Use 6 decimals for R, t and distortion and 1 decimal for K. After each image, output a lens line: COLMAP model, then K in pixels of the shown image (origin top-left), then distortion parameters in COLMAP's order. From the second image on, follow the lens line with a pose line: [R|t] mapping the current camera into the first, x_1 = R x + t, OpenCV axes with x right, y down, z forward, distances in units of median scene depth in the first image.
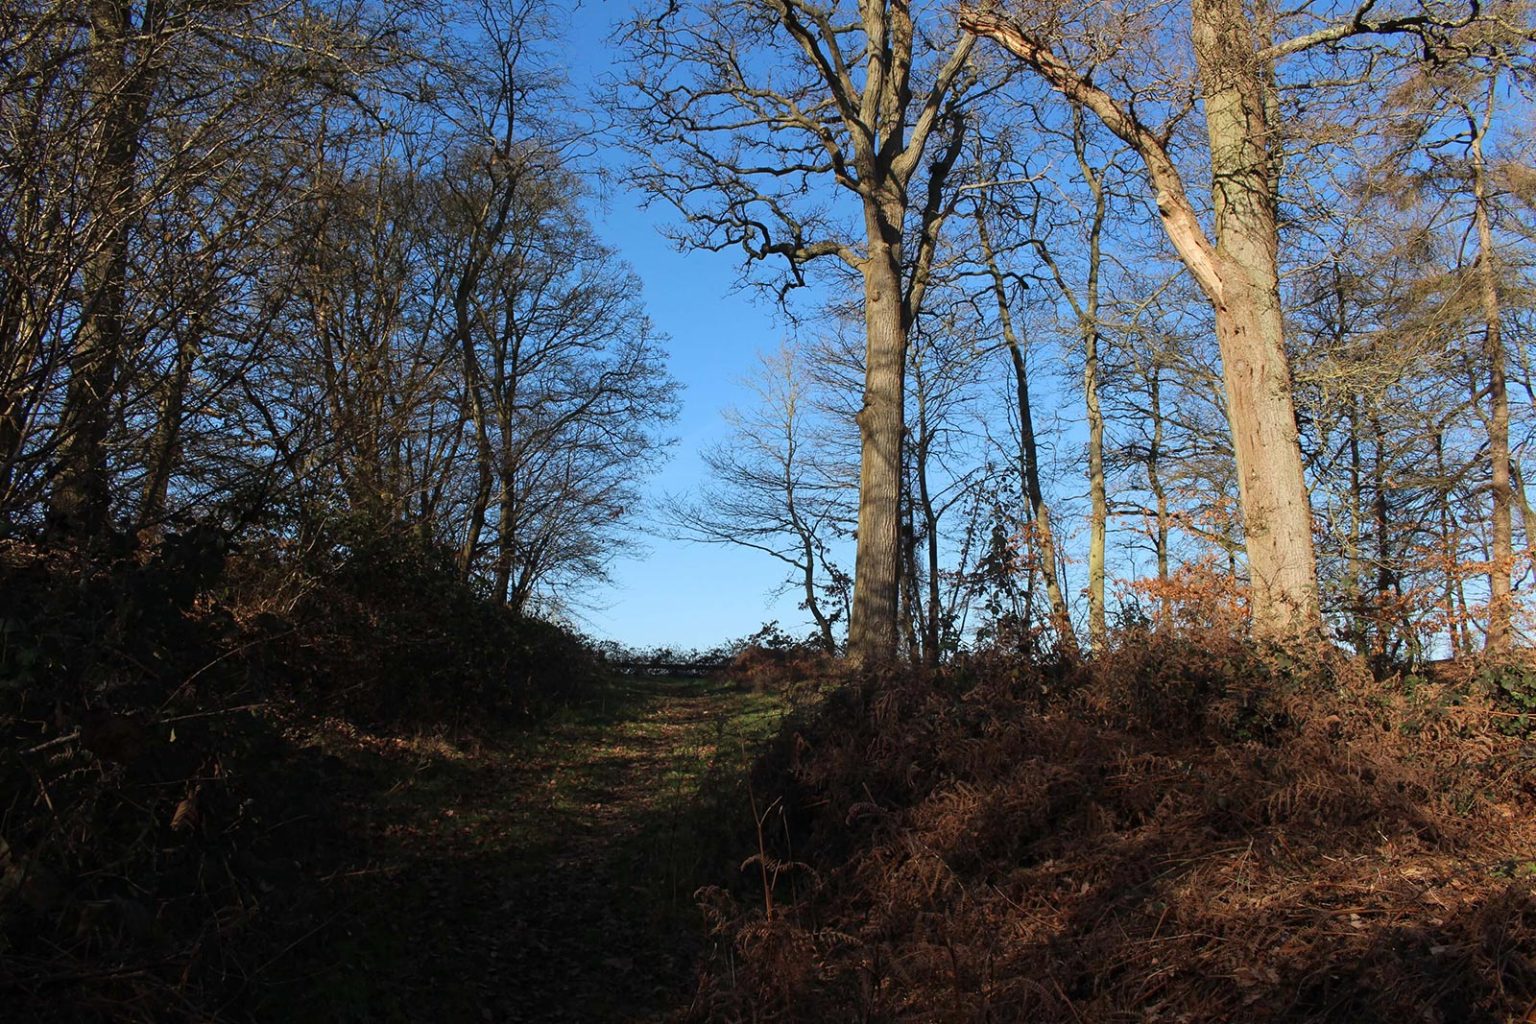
lens RADIAL K [[1278.9, 0, 766.1], [0, 1278.9, 506.8], [0, 0, 1]] dist [-0.155574, 0.128553]
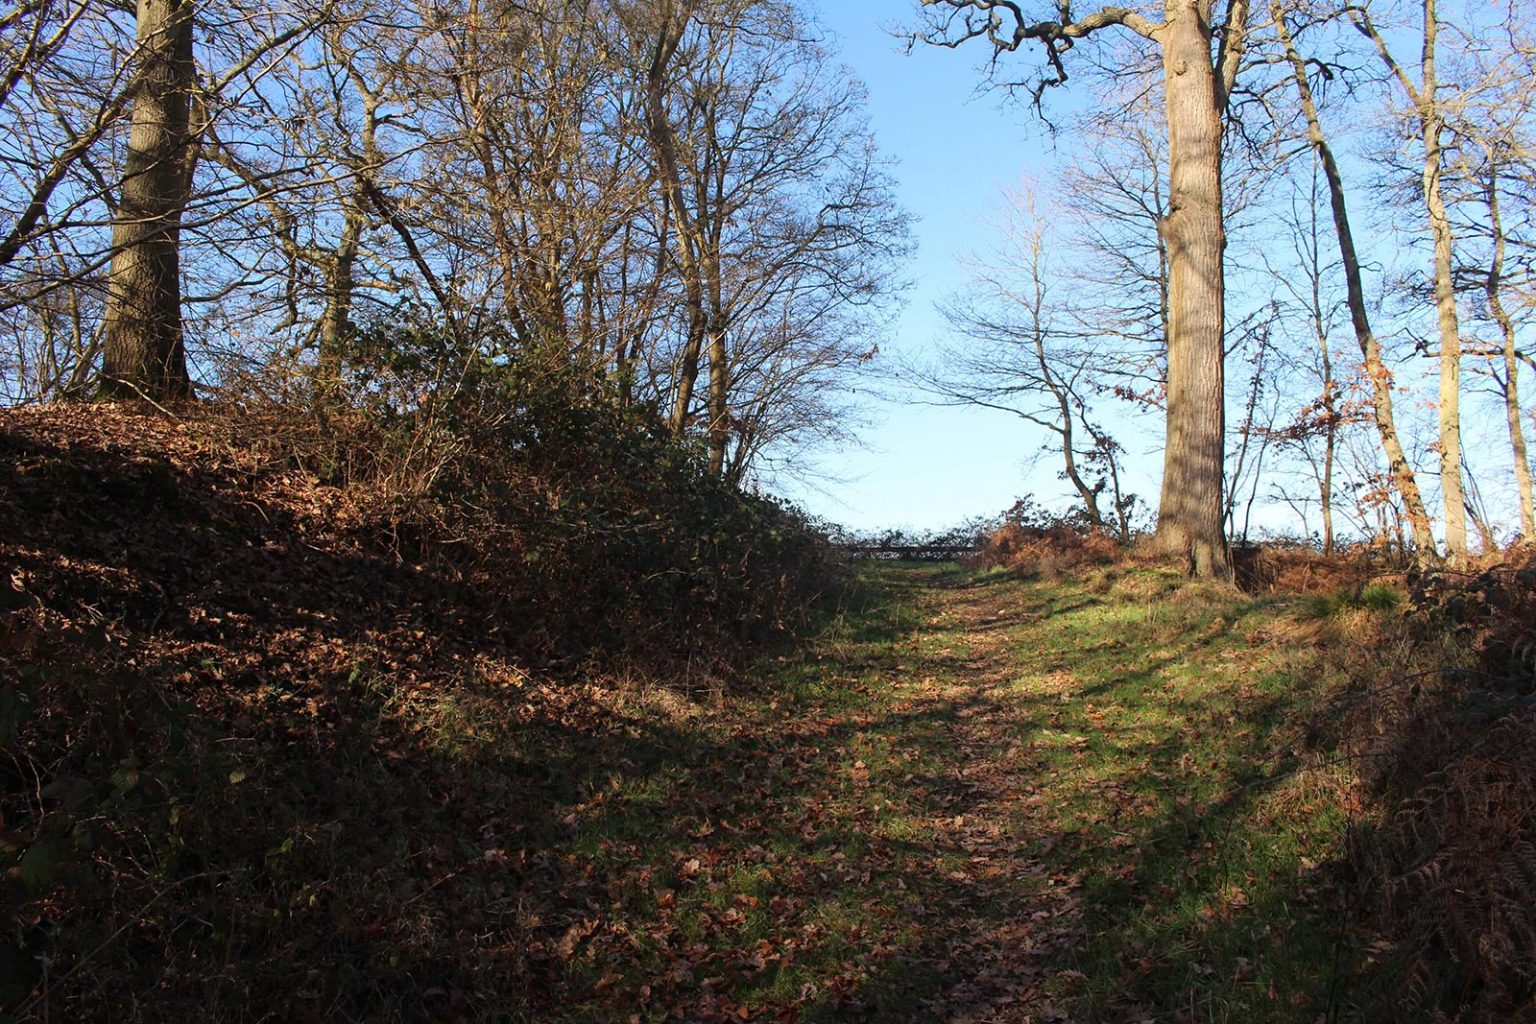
lens RADIAL K [[1278.9, 0, 766.1], [0, 1278.9, 506.8], [0, 0, 1]] dist [-0.155574, 0.128553]
pose [[0.987447, -0.028454, -0.155368, -0.039595], [0.042713, 0.995095, 0.089222, 0.016060], [0.152068, -0.094738, 0.983819, 0.147288]]
